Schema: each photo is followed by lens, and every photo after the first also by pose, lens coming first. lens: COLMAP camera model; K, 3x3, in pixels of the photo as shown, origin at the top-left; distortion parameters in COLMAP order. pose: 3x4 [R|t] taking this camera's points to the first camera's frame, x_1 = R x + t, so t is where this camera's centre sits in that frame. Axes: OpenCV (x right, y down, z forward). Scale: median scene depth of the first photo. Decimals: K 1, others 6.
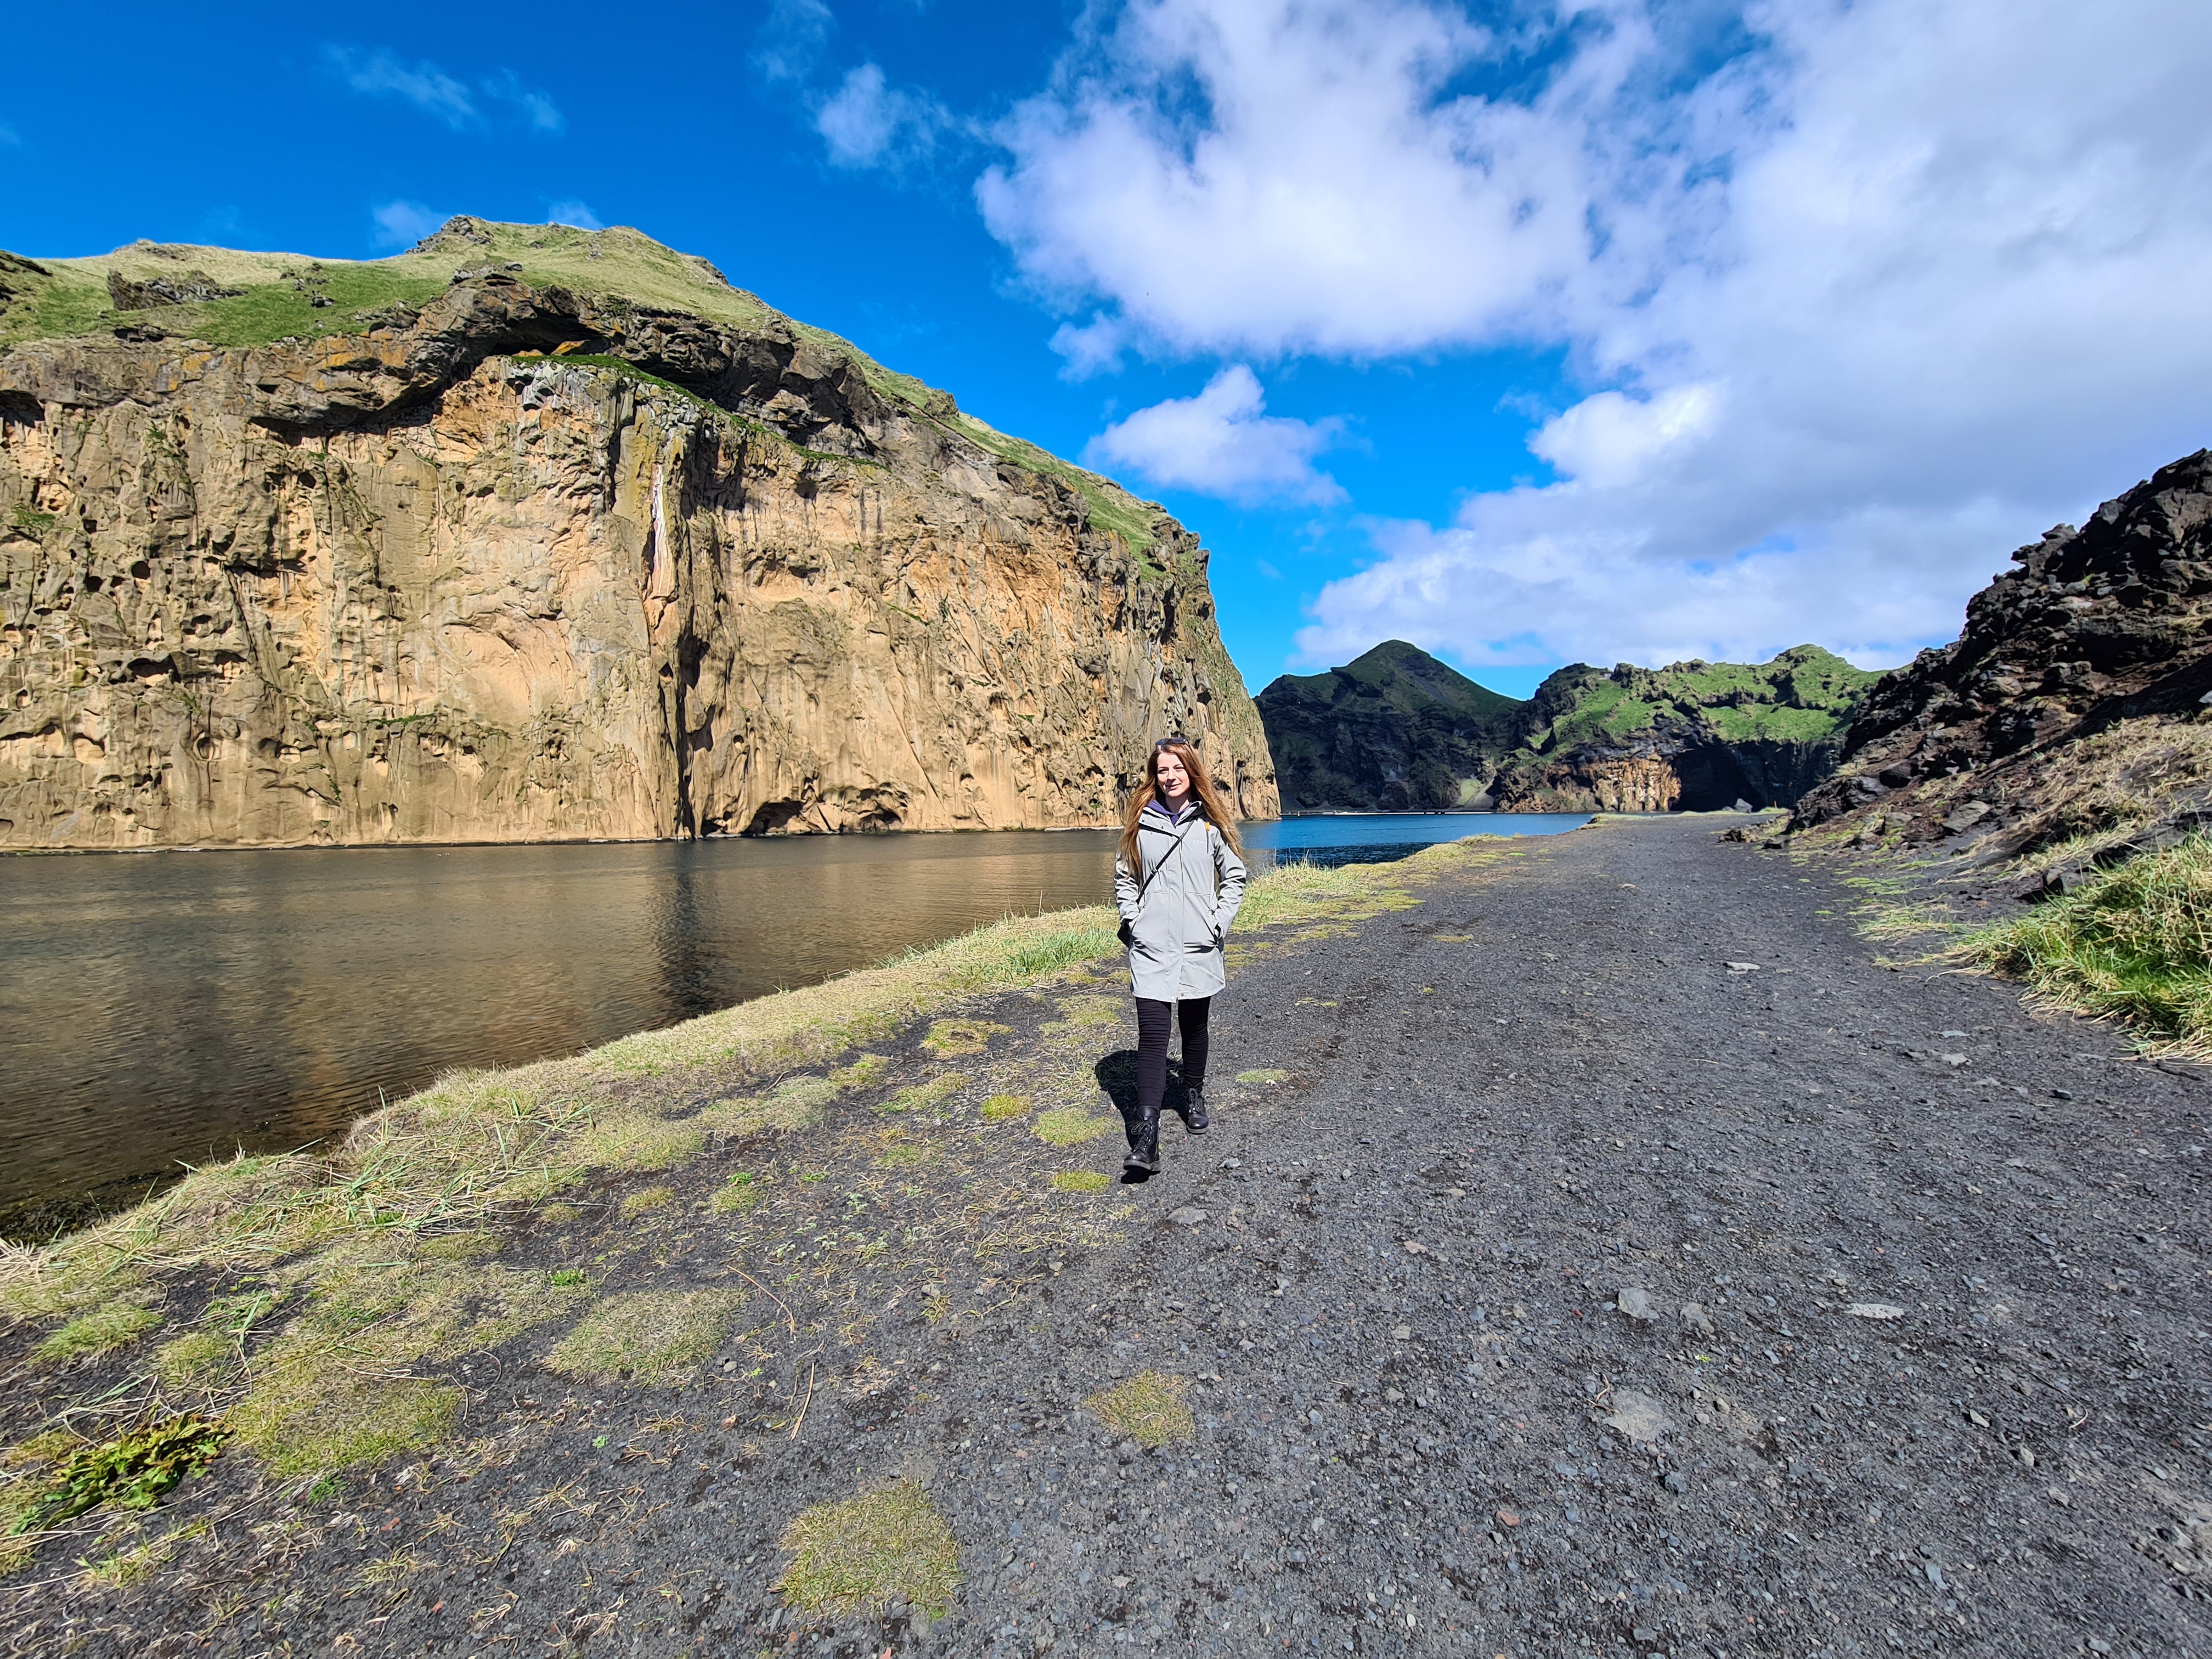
lens RADIAL K [[897.6, 0, 1114.6], [0, 897.6, 824.7], [0, 0, 1]] dist [-0.000884, 0.000557]
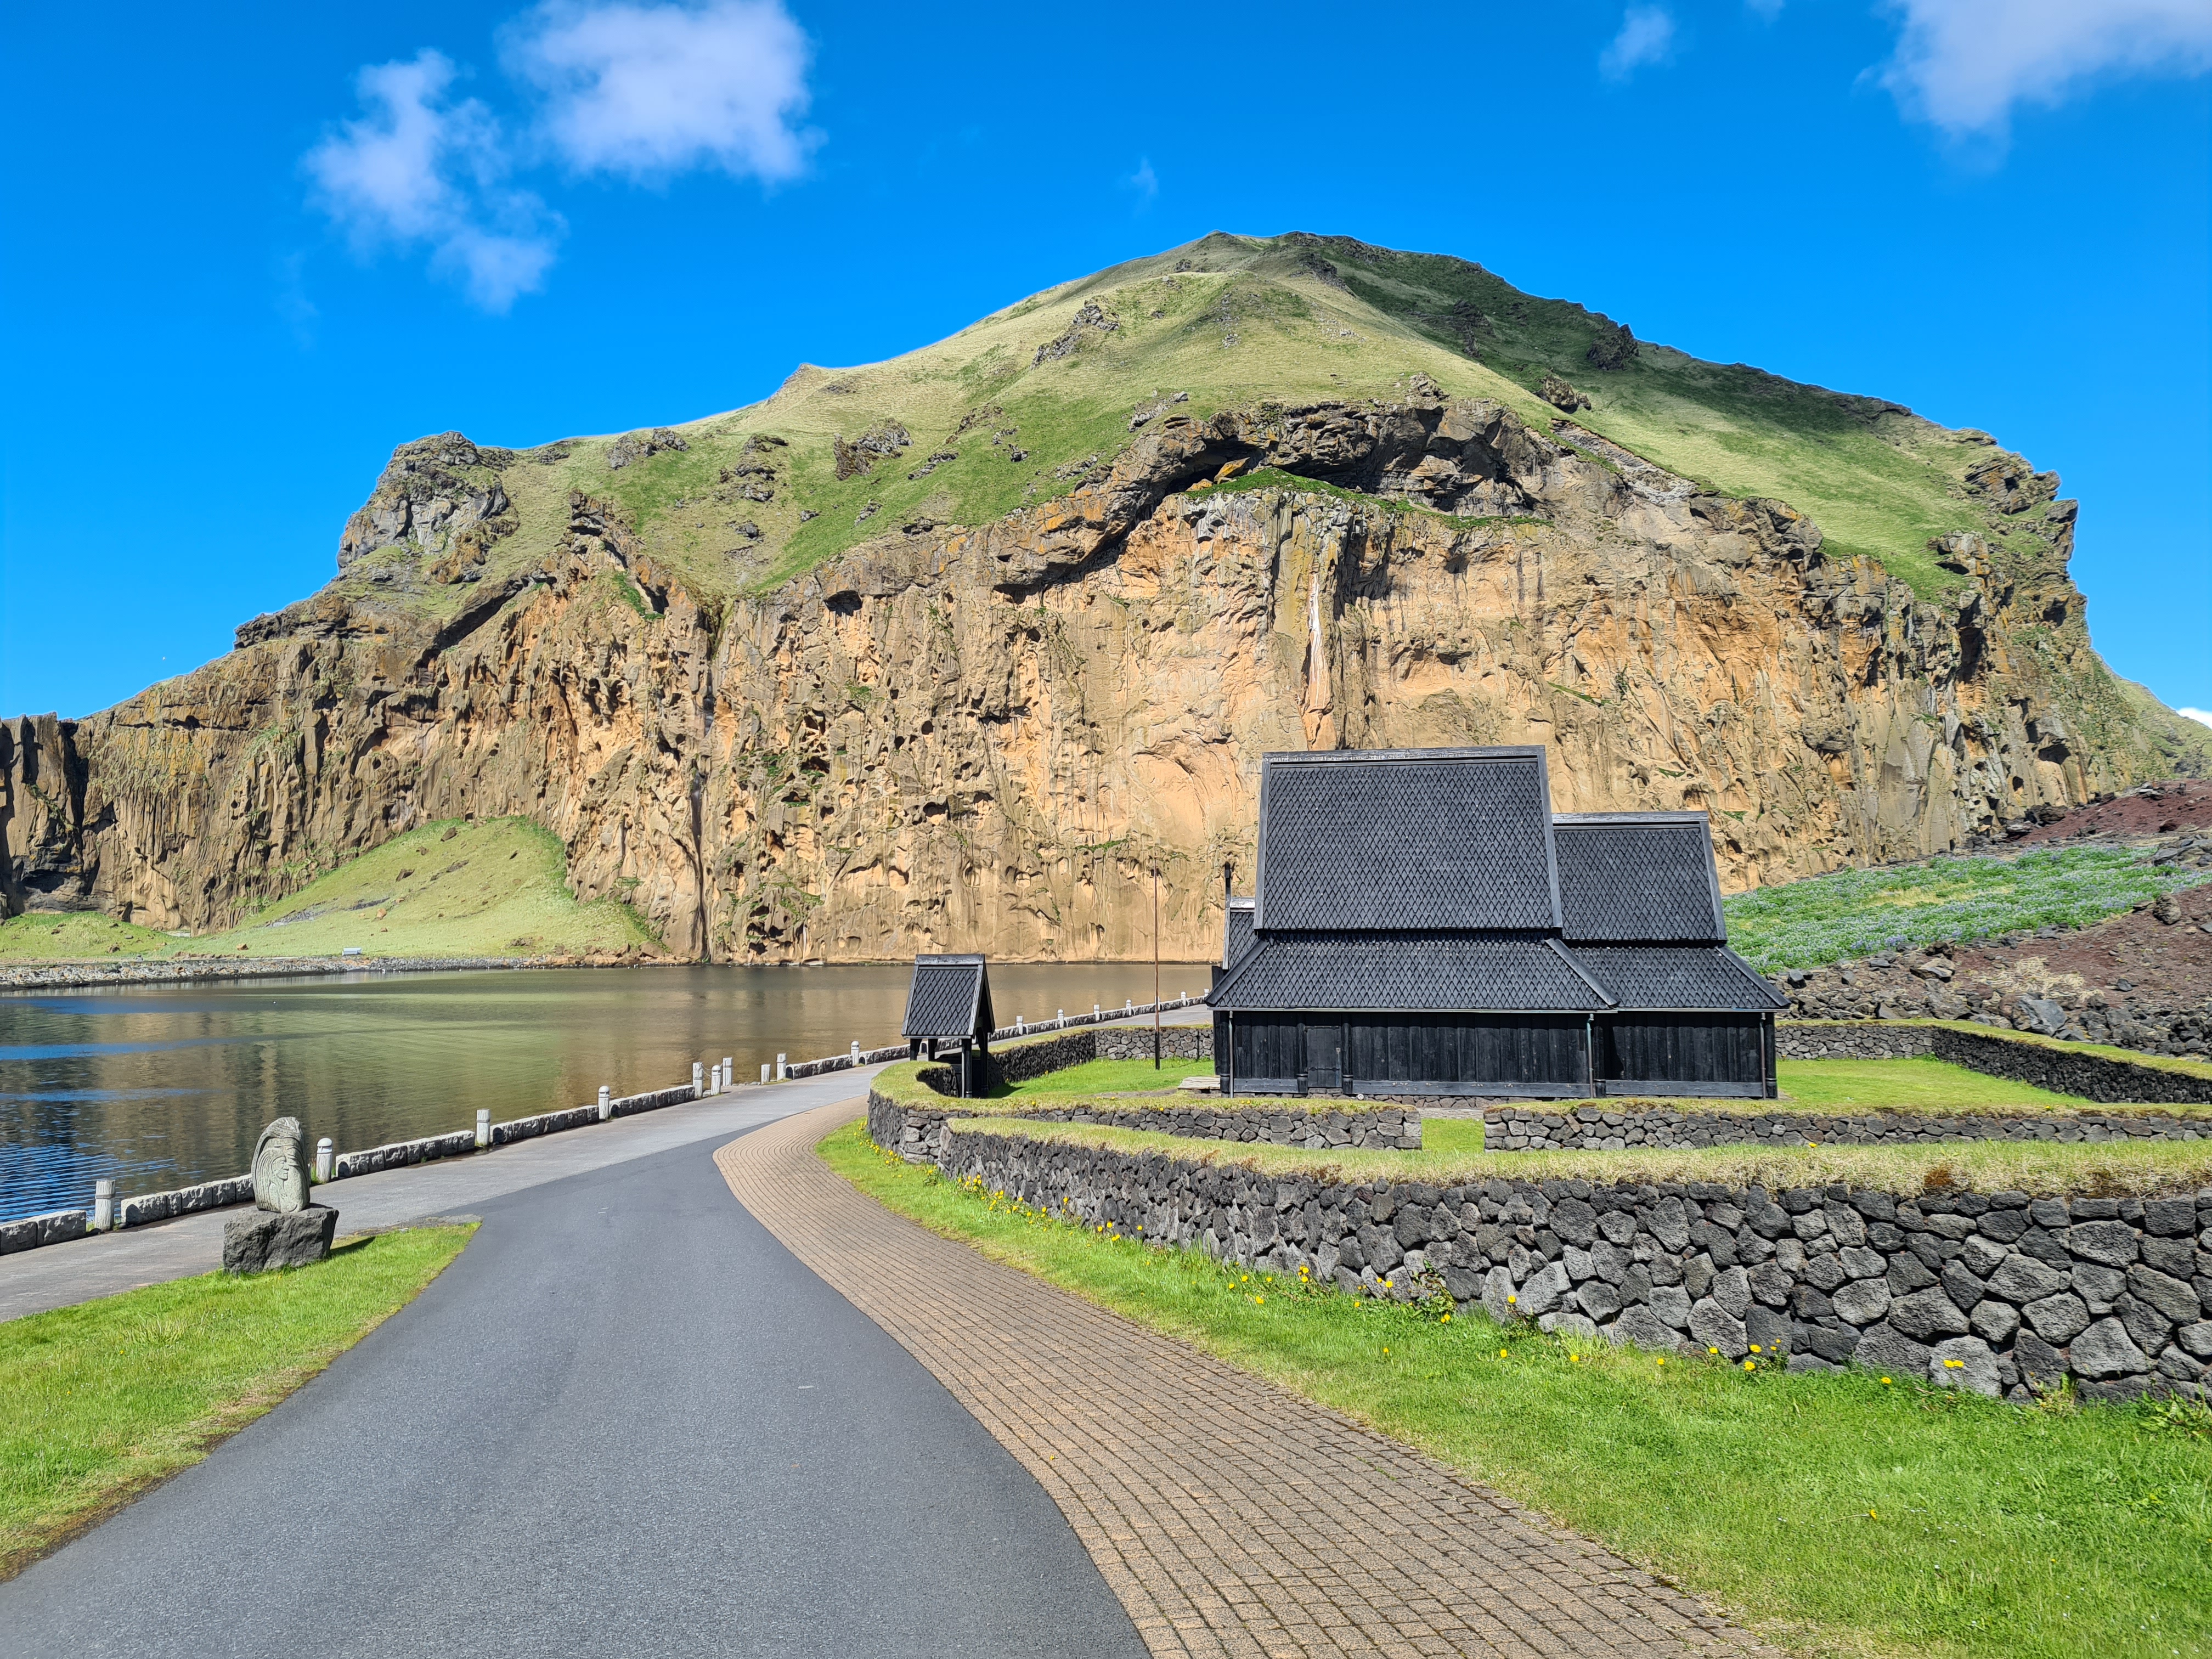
lens RADIAL K [[1642.9, 0, 1072.6], [0, 1642.9, 803.4], [0, 0, 1]] dist [0.065612, -0.037041]
pose [[0.876028, -0.029217, -0.481375, 0.096903], [-0.012046, 0.996526, -0.082406, -0.003329], [0.482110, 0.077988, 0.872633, -0.565571]]
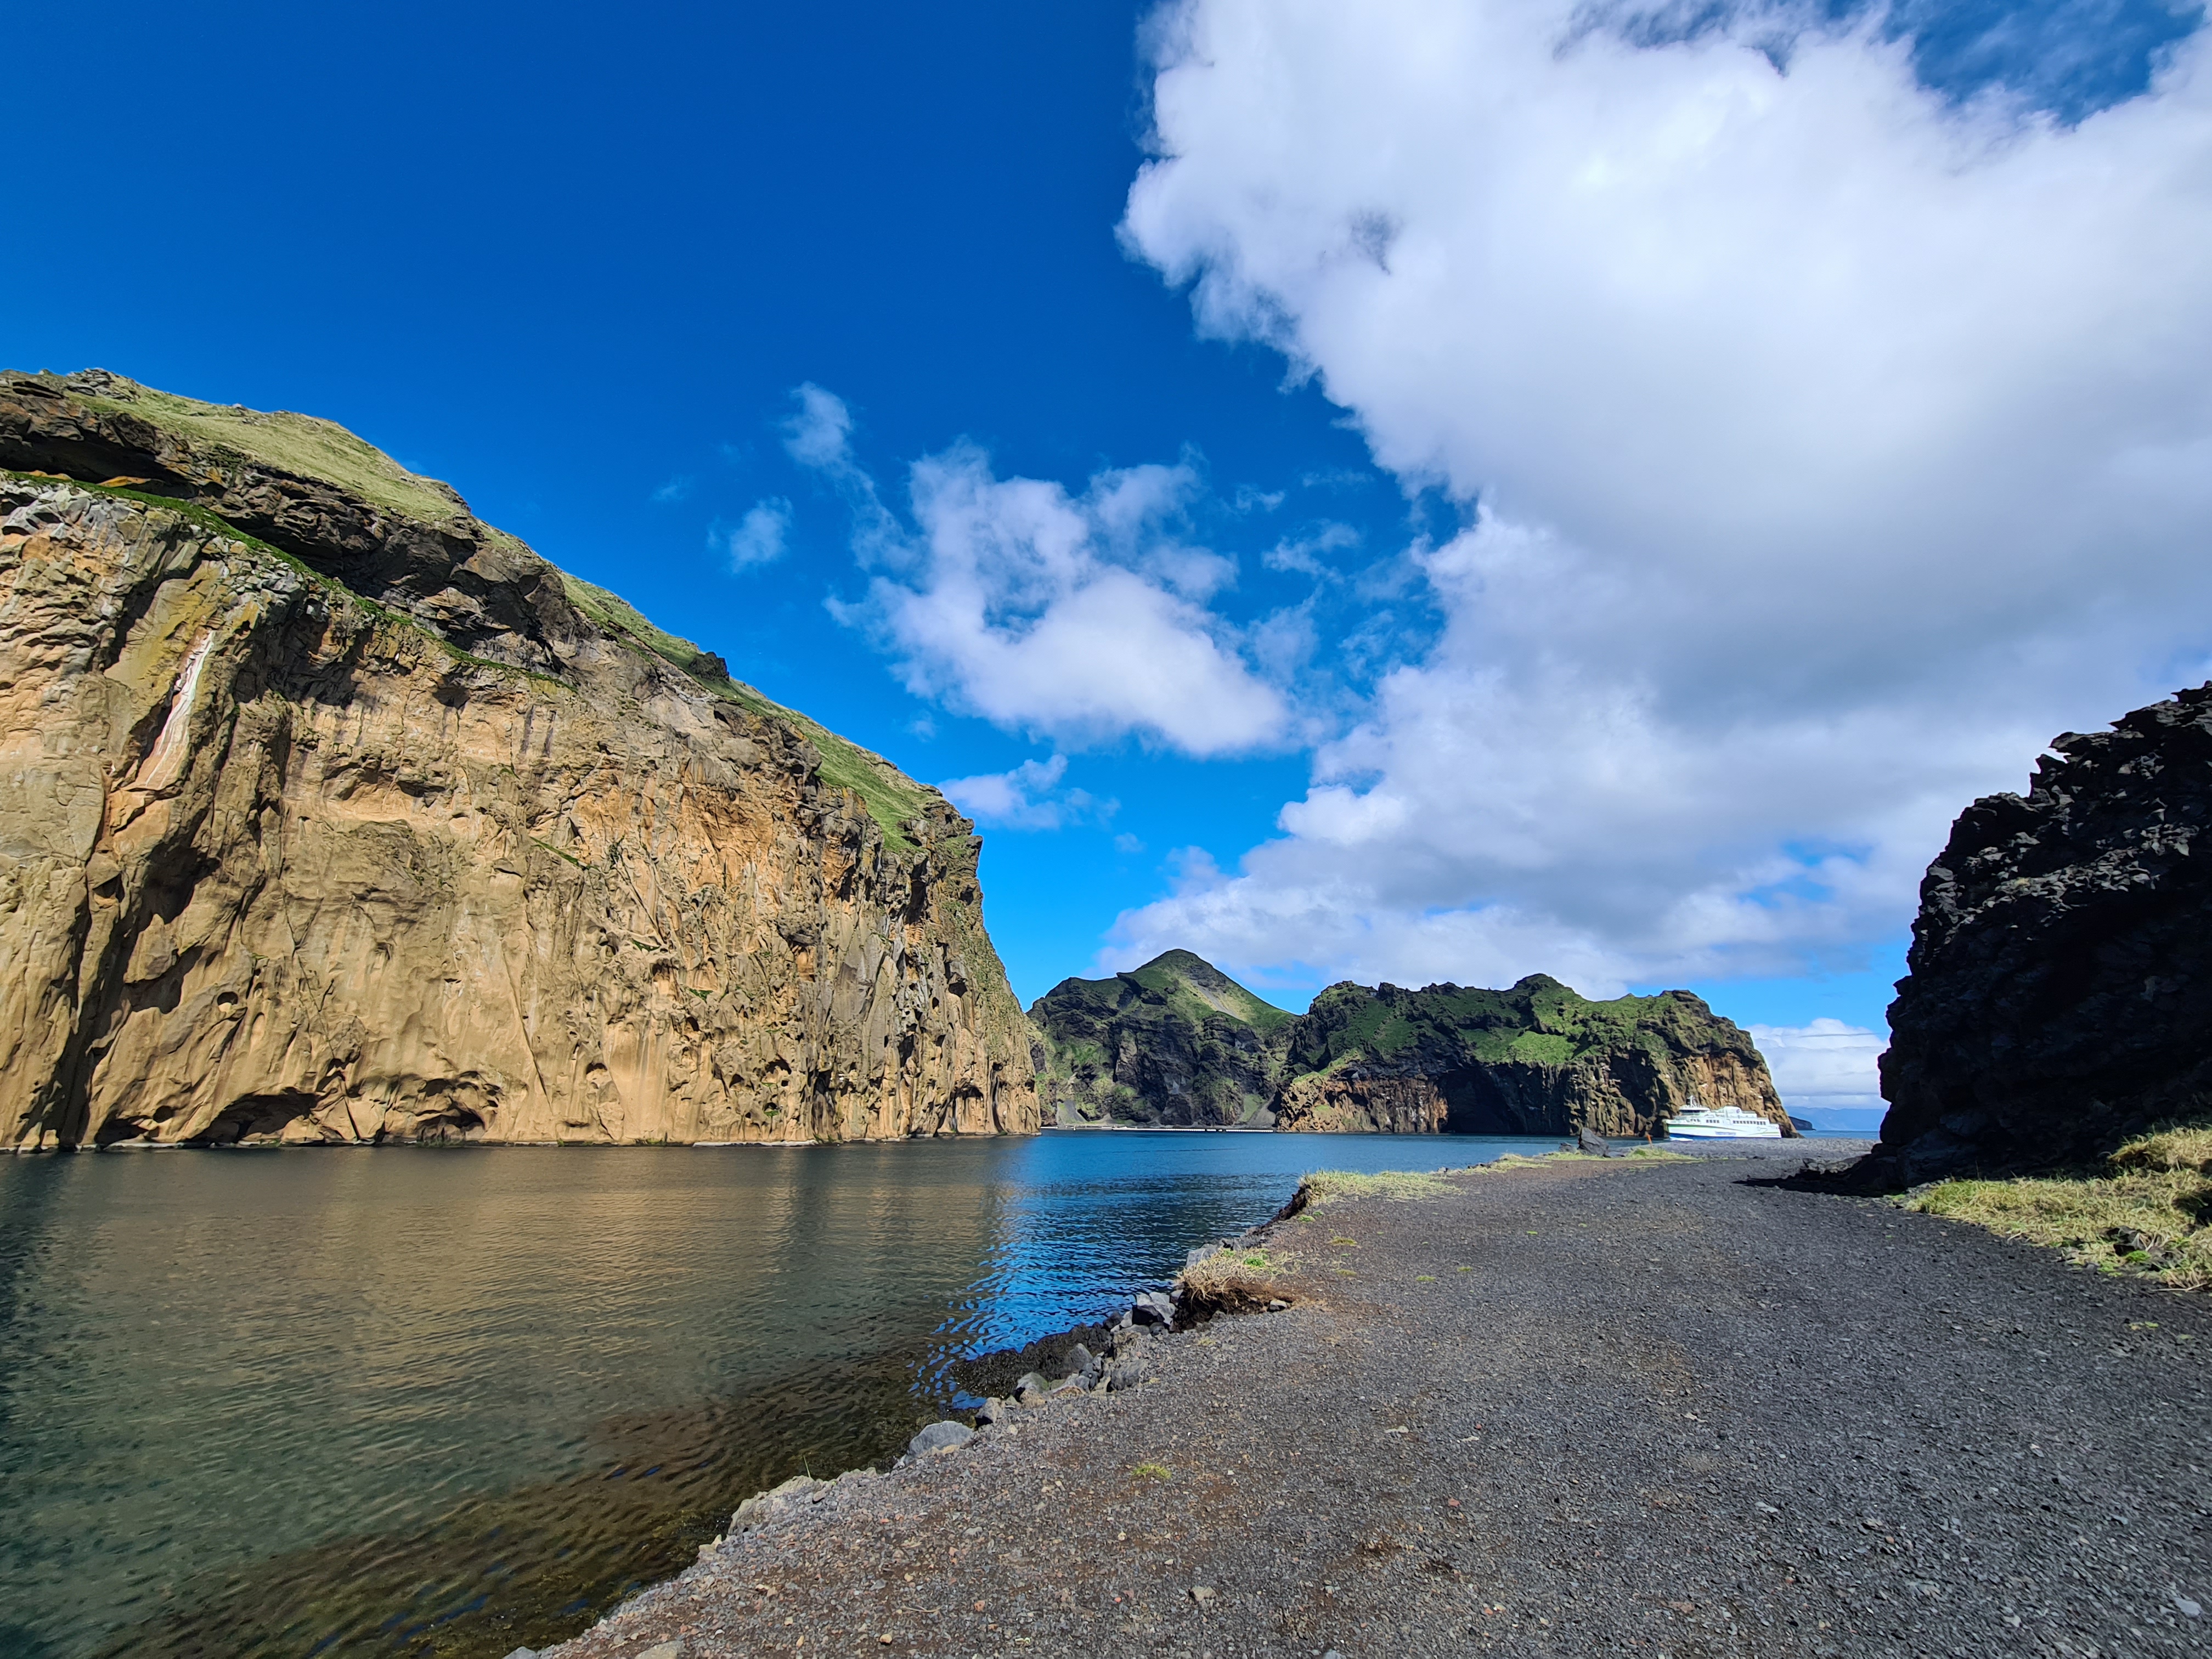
lens RADIAL K [[897.6, 0, 1110.9], [0, 897.6, 830.1], [0, 0, 1]] dist [-0.000884, 0.000557]
pose [[0.975385, 0.089506, 0.201524, 0.086499], [-0.019554, 0.945423, -0.325260, -0.005280], [-0.219638, 0.313313, 0.923902, 0.153305]]
